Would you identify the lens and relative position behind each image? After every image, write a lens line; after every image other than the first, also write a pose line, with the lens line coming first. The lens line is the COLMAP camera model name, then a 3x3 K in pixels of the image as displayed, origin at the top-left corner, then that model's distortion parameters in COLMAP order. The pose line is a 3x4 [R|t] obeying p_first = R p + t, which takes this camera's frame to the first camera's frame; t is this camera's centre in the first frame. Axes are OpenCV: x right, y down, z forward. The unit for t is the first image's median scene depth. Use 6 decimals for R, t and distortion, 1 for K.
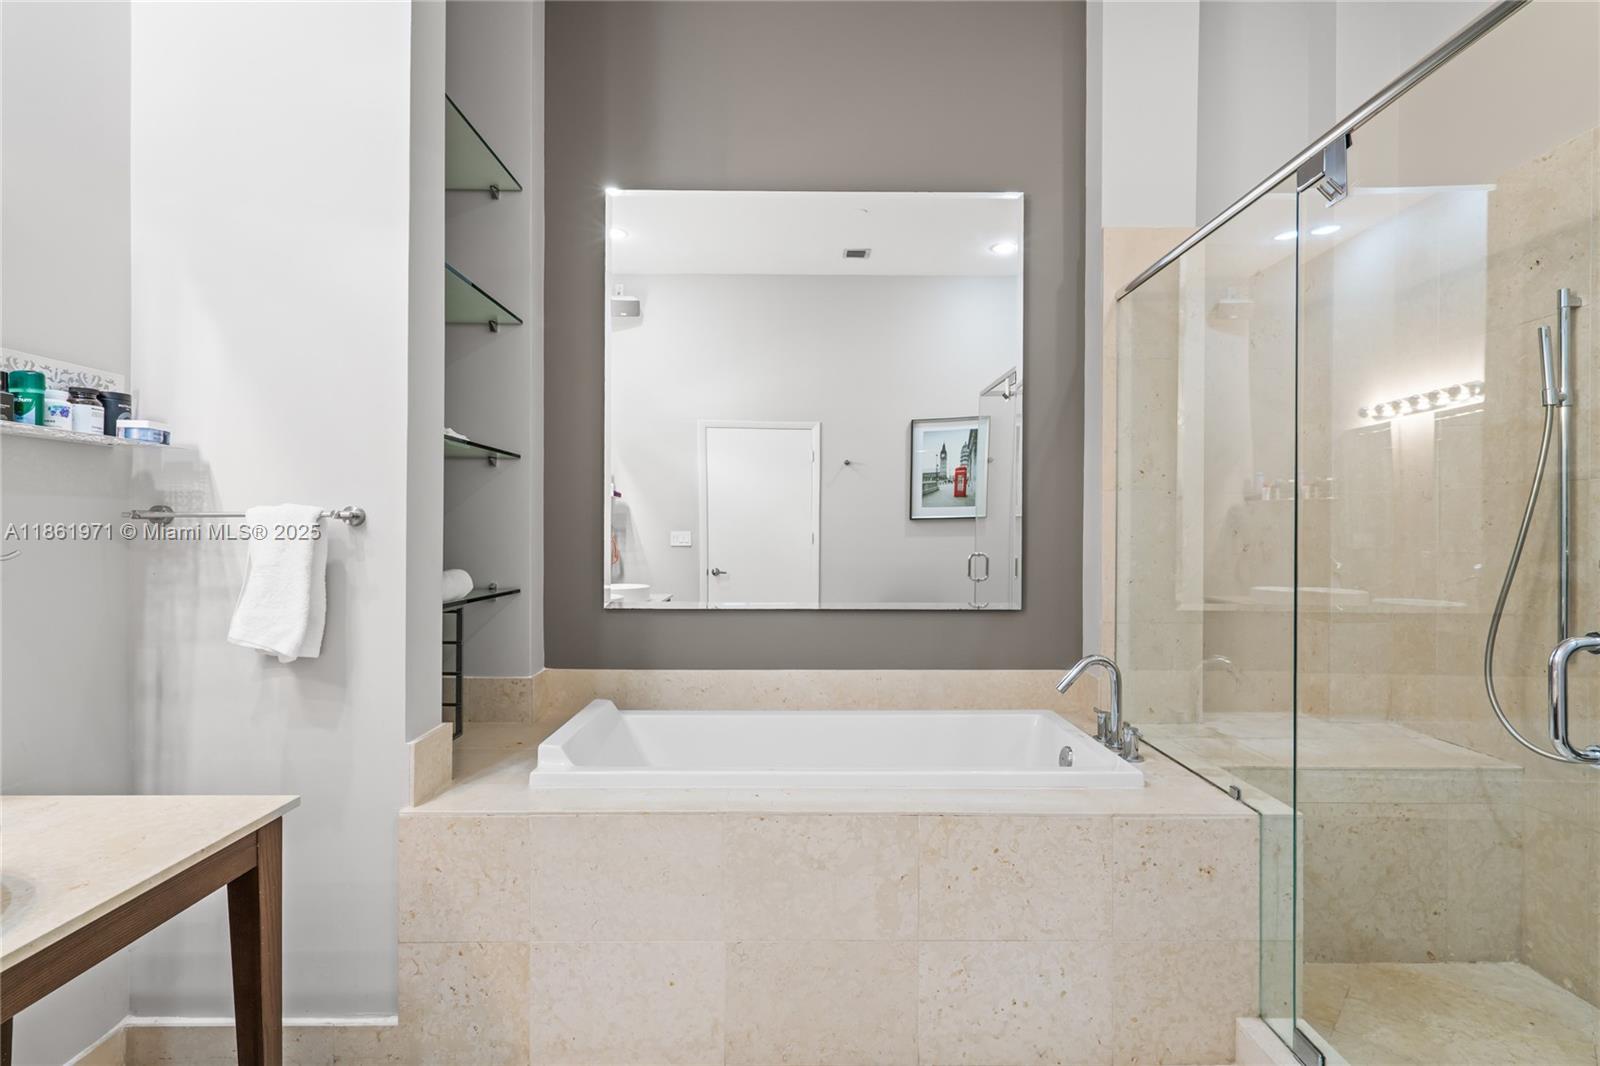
lens RADIAL K [[766.8, 0, 800.0], [0, 766.8, 533.0], [0, 0, 1]] dist [0.017287, -0.014663]
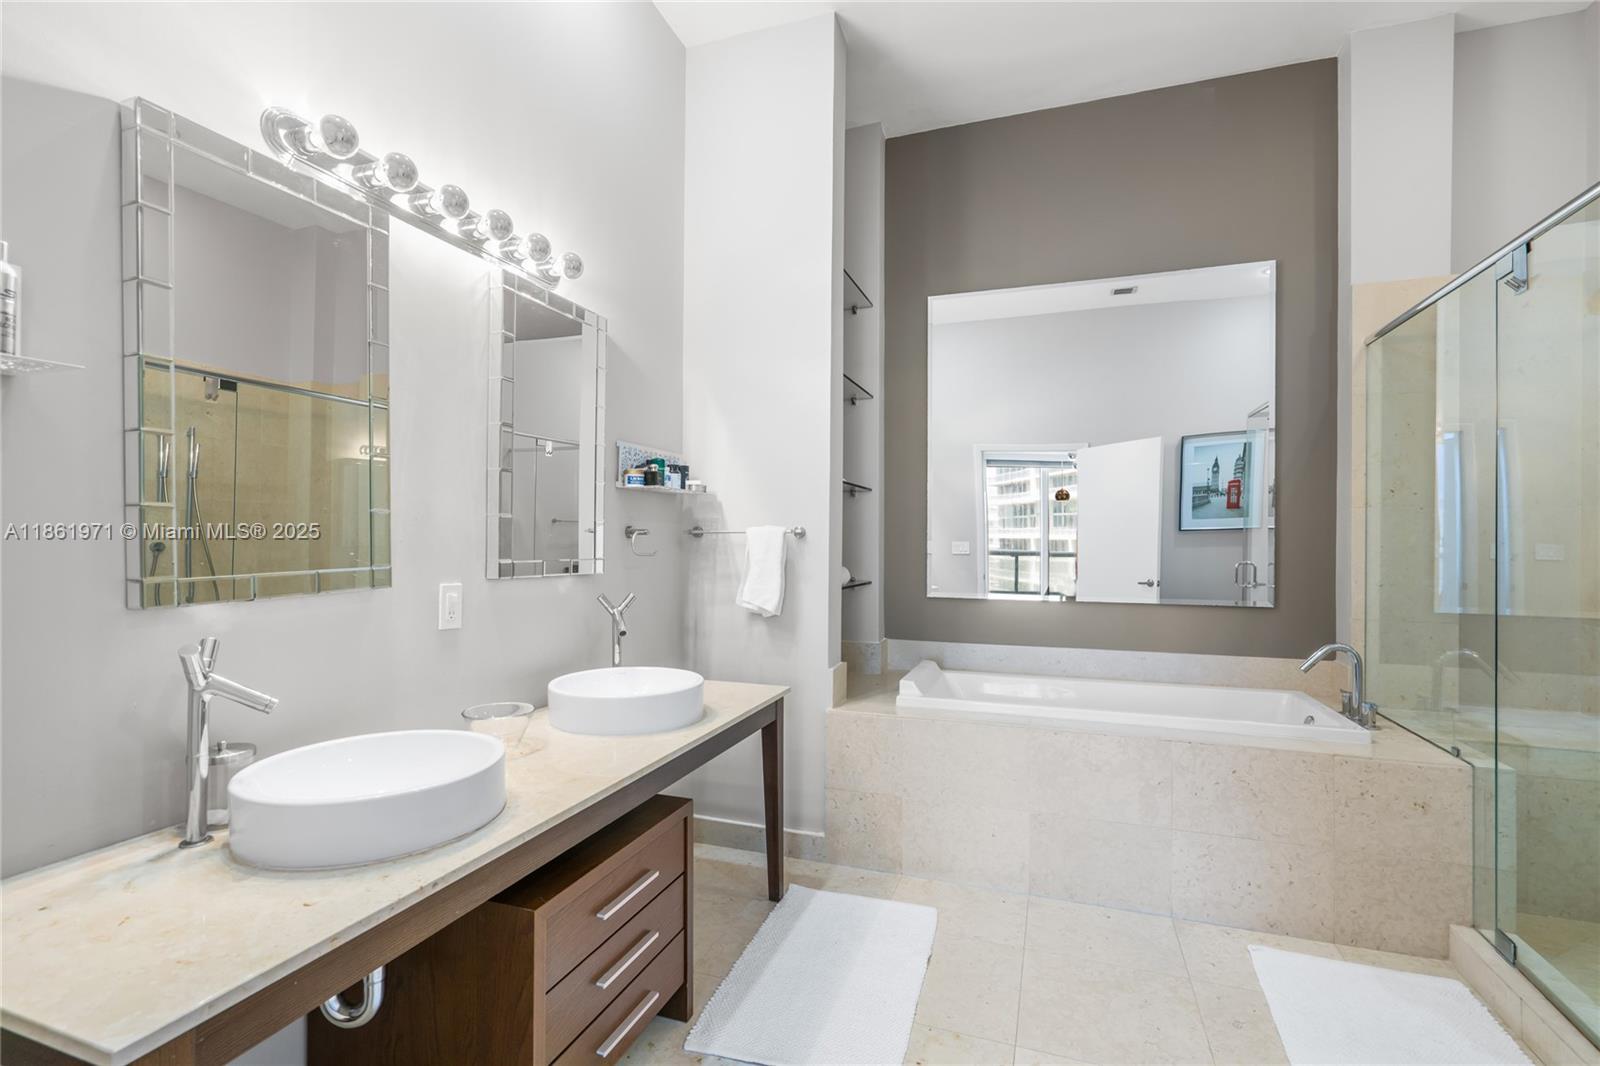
lens RADIAL K [[723.6, 0, 801.9], [0, 723.6, 537.3], [0, 0, 1]] dist [-0.002098, 0.001170]
pose [[0.940820, -0.000350, -0.338906, -0.033922], [-0.002458, 0.999966, -0.007857, 0.001520], [0.338897, 0.008225, 0.940787, -0.461430]]
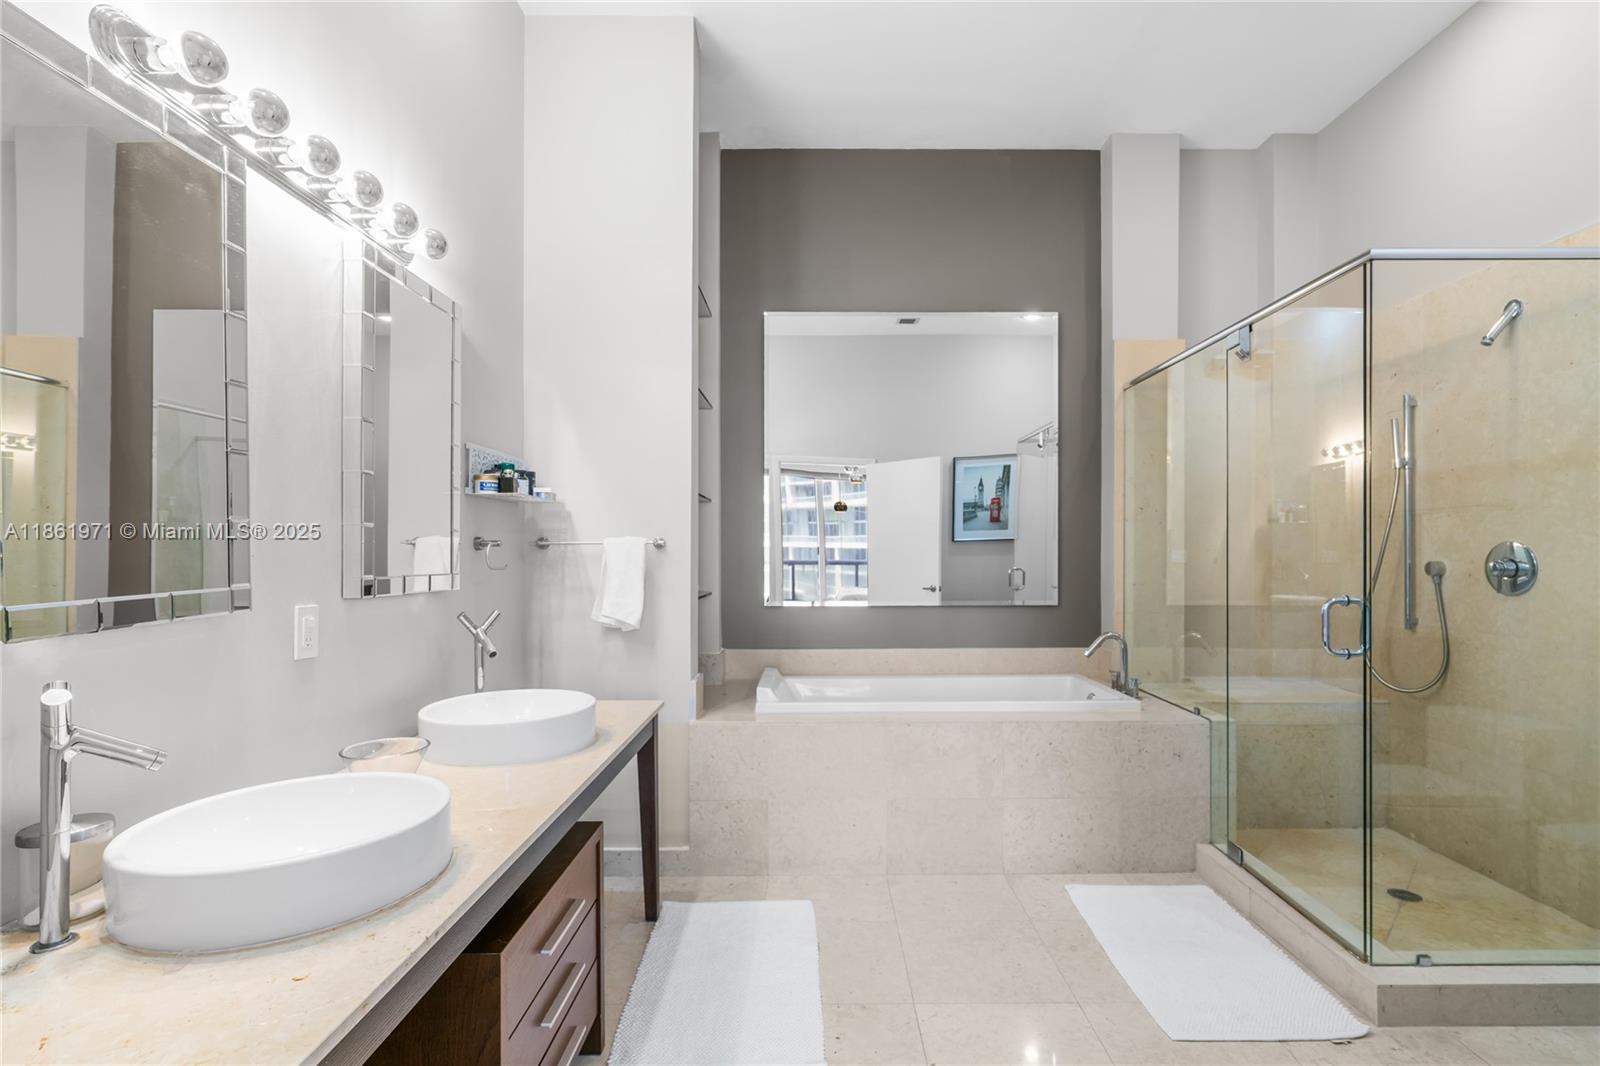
lens RADIAL K [[734.9, 0, 824.0], [0, 734.9, 552.8], [0, 0, 1]] dist [-0.002003, 0.000892]
pose [[0.999981, -0.005864, -0.002064, -0.210357], [0.005862, 0.999982, -0.001238, 0.002201], [0.002071, 0.001226, 0.999997, -0.539299]]
